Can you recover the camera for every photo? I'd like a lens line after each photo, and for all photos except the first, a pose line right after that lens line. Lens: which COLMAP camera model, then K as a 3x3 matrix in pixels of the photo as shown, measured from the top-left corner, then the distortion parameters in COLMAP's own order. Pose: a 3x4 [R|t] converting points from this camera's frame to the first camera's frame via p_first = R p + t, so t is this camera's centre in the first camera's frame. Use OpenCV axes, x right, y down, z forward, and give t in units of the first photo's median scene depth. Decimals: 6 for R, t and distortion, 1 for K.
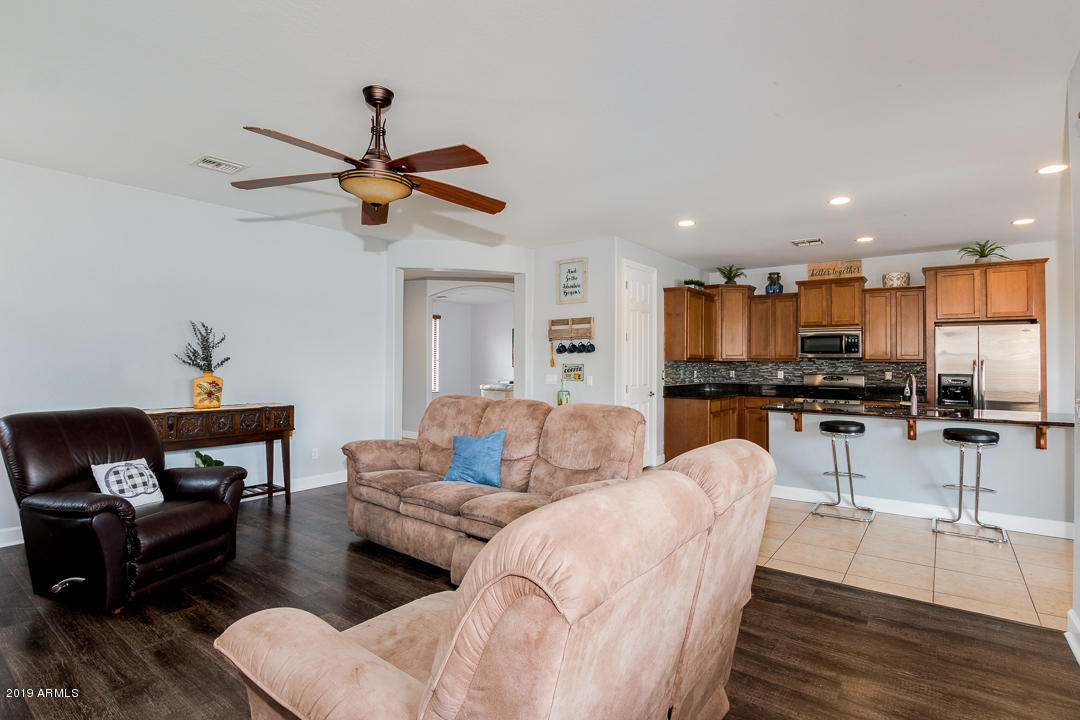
lens RADIAL K [[533.2, 0, 539.5], [0, 533.2, 352.8], [0, 0, 1]] dist [-0.019559, 0.000852]
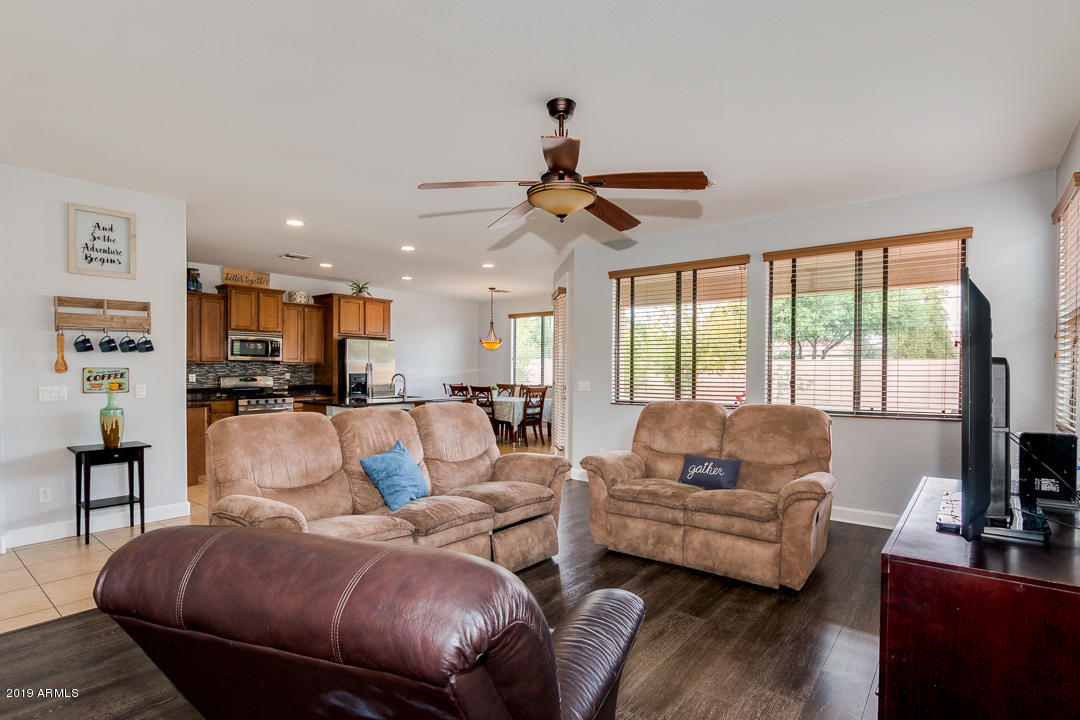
lens RADIAL K [[533.2, 0, 542.5], [0, 533.2, 376.1], [0, 0, 1]] dist [-0.019559, 0.000852]
pose [[0.018062, -0.022529, 0.999583, -0.535671], [-0.022778, 0.999477, 0.022938, 0.003046], [-0.999577, -0.023183, 0.017539, 0.408311]]
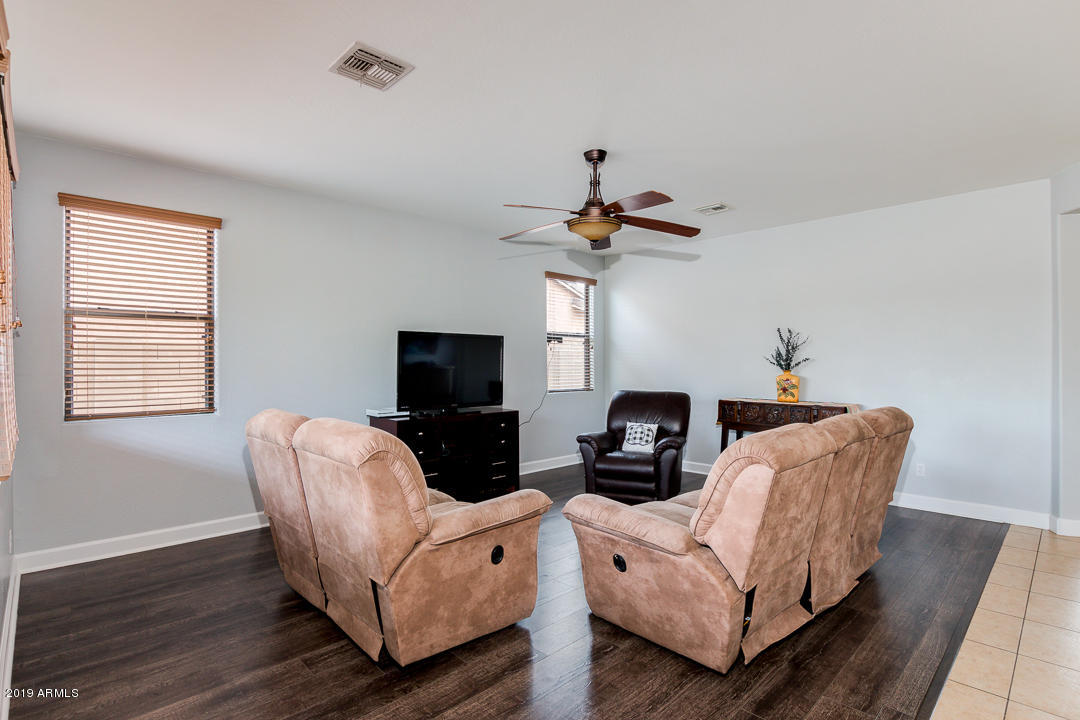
lens RADIAL K [[533.2, 0, 544.6], [0, 533.2, 361.4], [0, 0, 1]] dist [-0.019559, 0.000852]
pose [[-0.149142, -0.004550, -0.988805, 0.409856], [0.015419, 0.999857, -0.006926, 0.012835], [0.988696, -0.016279, -0.149050, 0.428652]]
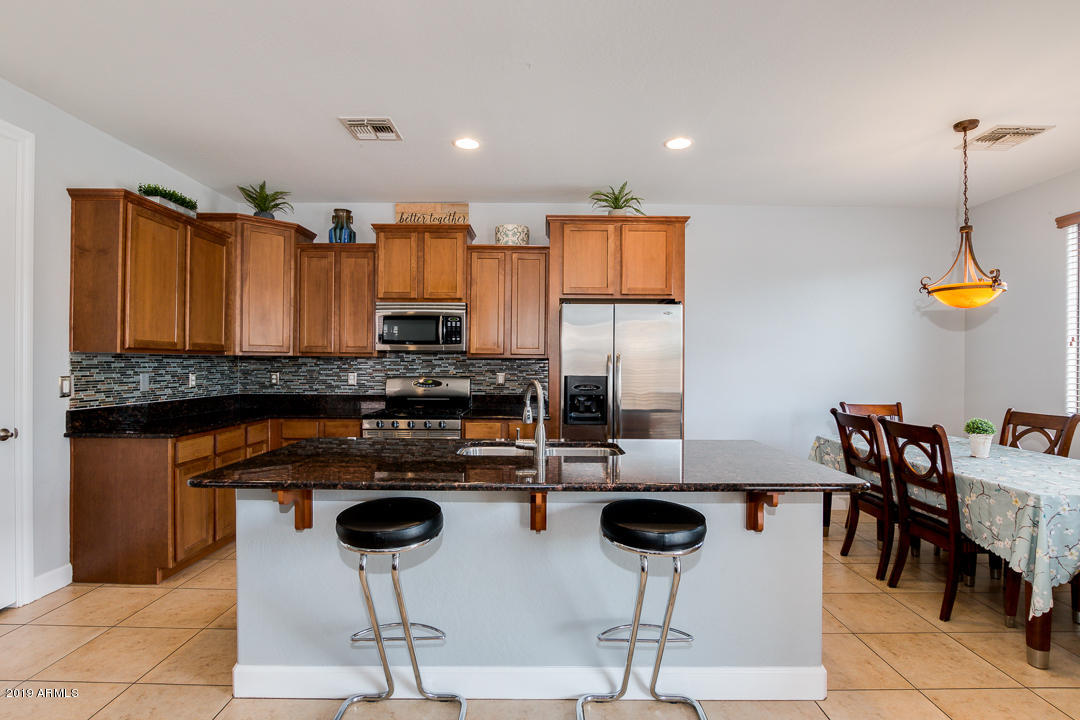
lens RADIAL K [[533.2, 0, 539.8], [0, 533.2, 361.1], [0, 0, 1]] dist [-0.019559, 0.000852]
pose [[0.797844, 0.000696, 0.602863, 0.288456], [-0.011988, 0.999820, 0.014710, 0.010566], [-0.602744, -0.018963, 0.797709, 0.426008]]
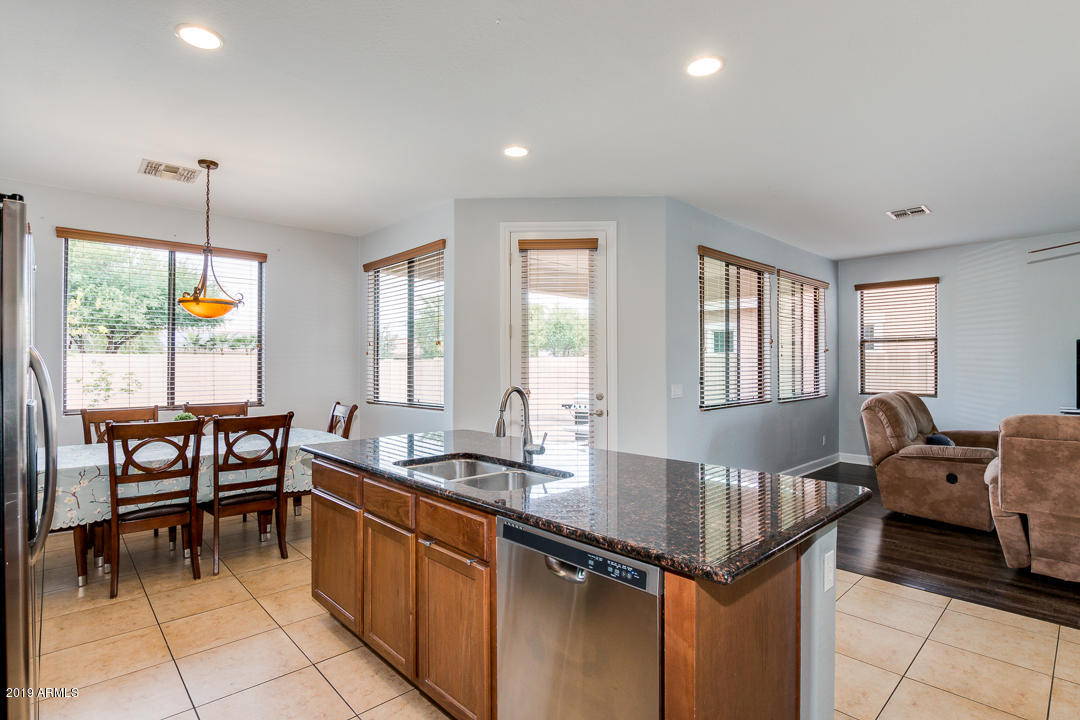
lens RADIAL K [[533.2, 0, 542.3], [0, 533.2, 361.9], [0, 0, 1]] dist [-0.019559, 0.000852]
pose [[-0.985821, -0.001720, 0.167793, 0.425497], [-0.005350, 0.999761, -0.021185, 0.020703], [-0.167717, -0.021783, -0.985595, 1.027674]]
